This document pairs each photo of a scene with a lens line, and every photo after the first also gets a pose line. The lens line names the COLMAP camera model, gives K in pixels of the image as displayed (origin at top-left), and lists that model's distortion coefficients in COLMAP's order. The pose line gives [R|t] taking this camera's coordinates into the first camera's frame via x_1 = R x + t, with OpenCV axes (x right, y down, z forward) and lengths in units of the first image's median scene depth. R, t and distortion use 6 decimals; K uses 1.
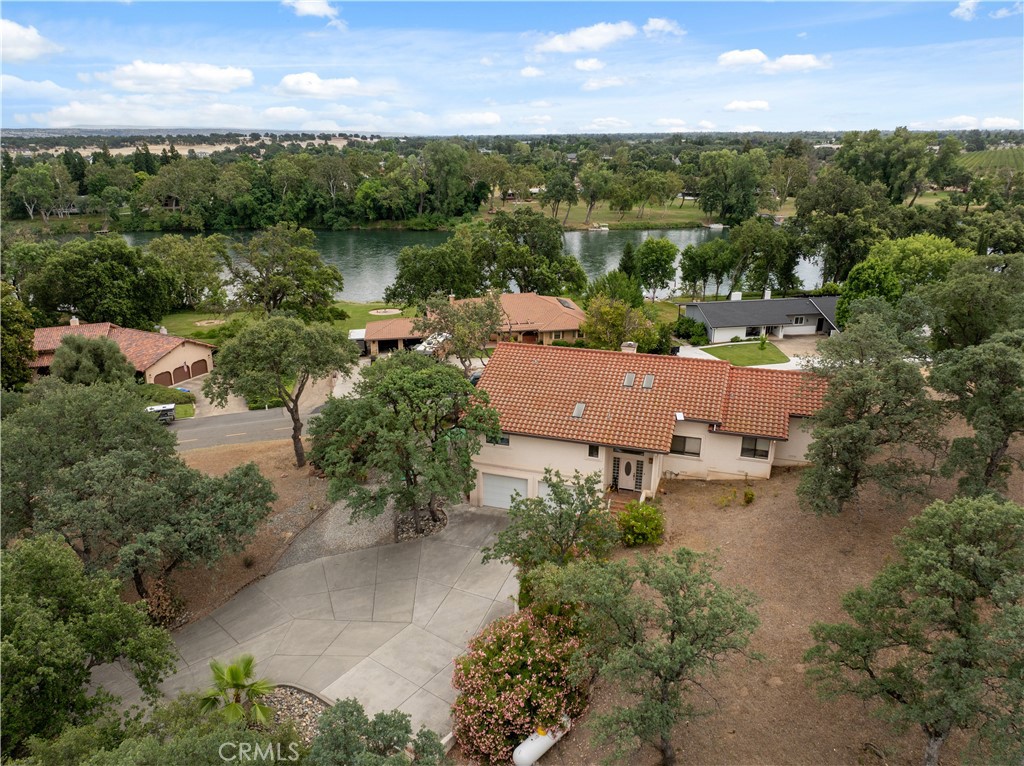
lens RADIAL K [[717.0, 0, 512.0], [0, 717.0, 383.0], [0, 0, 1]] dist [-0.036816, 0.000917]
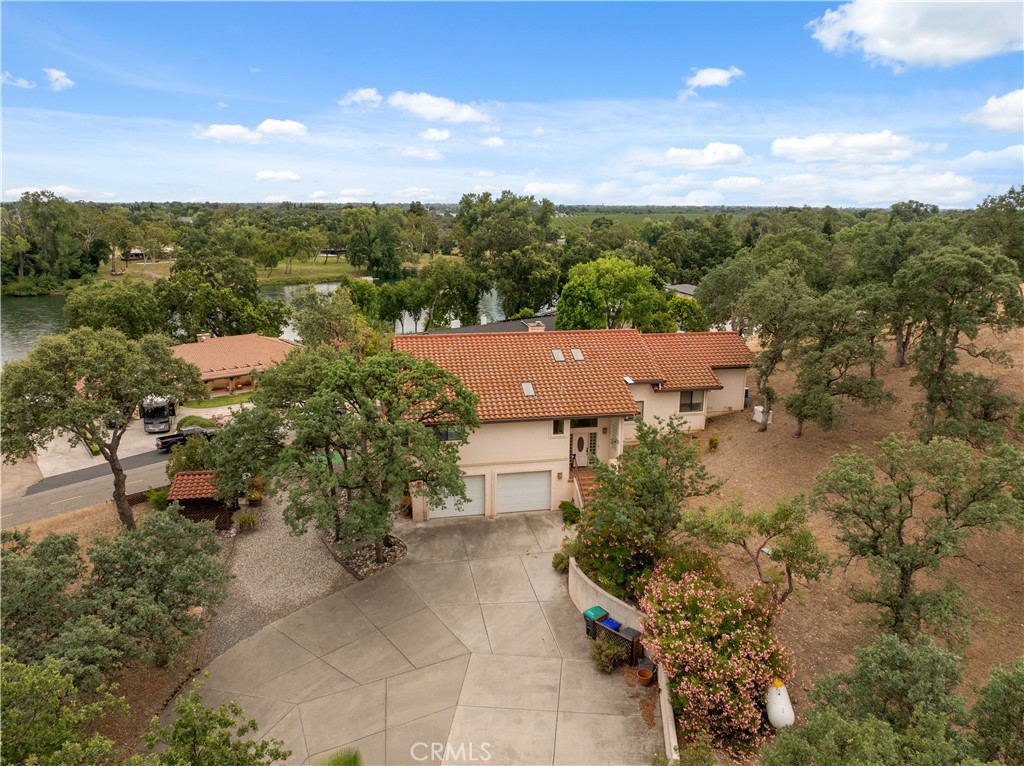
lens RADIAL K [[705.2, 0, 512.0], [0, 705.2, 383.0], [0, 0, 1]] dist [-0.036745, 0.001172]
pose [[0.852375, -0.101940, 0.512898, -0.145604], [0.149990, 0.987264, -0.053044, 0.028370], [-0.500959, 0.122143, 0.856809, 0.087568]]
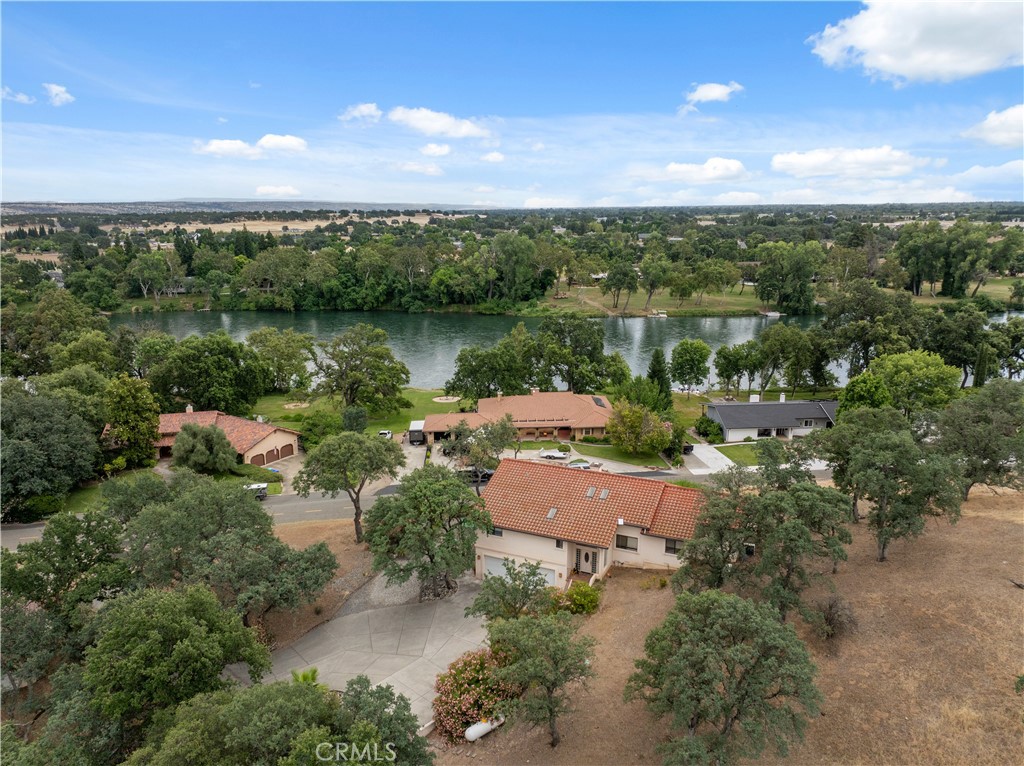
lens RADIAL K [[737.8, 0, 512.0], [0, 737.8, 383.0], [0, 0, 1]] dist [-0.035377, -0.002994]
pose [[0.993698, 0.021943, -0.109920, 0.062960], [-0.031707, 0.995626, -0.087880, -0.032350], [0.107511, 0.090811, 0.990048, -0.170314]]
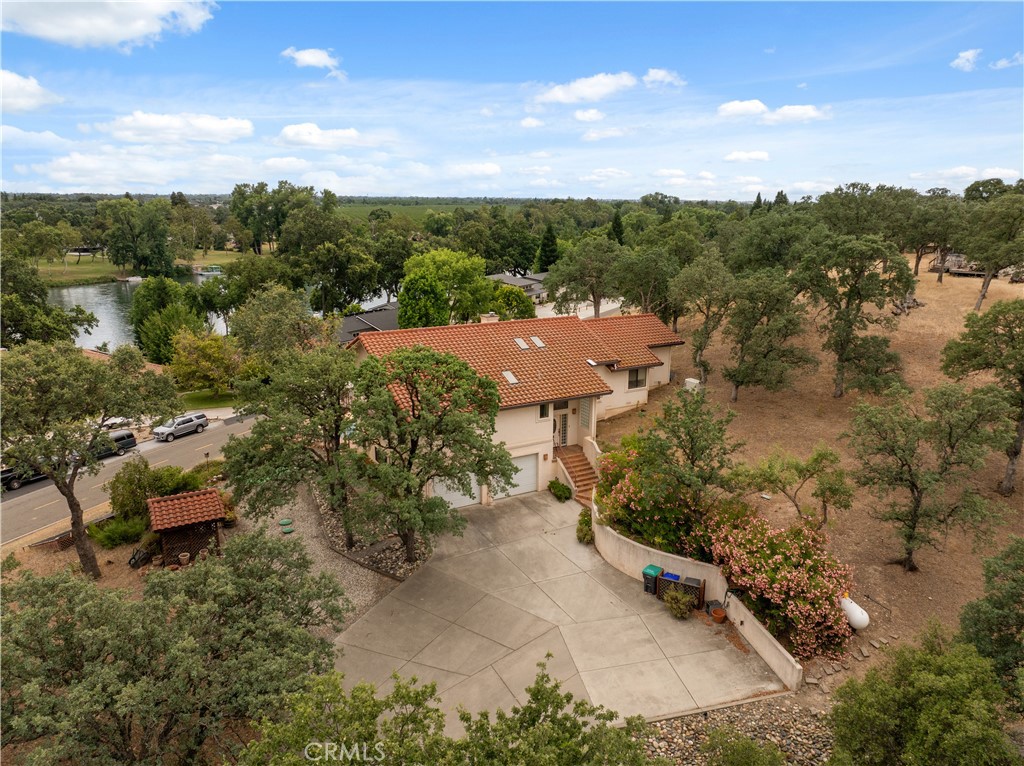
lens RADIAL K [[715.1, 0, 512.0], [0, 715.1, 383.0], [0, 0, 1]] dist [-0.033285, -0.003937]
pose [[0.634327, -0.163859, 0.755499, -0.233936], [0.230365, 0.972945, 0.017603, 0.011201], [-0.737944, 0.162875, 0.654913, 0.141435]]
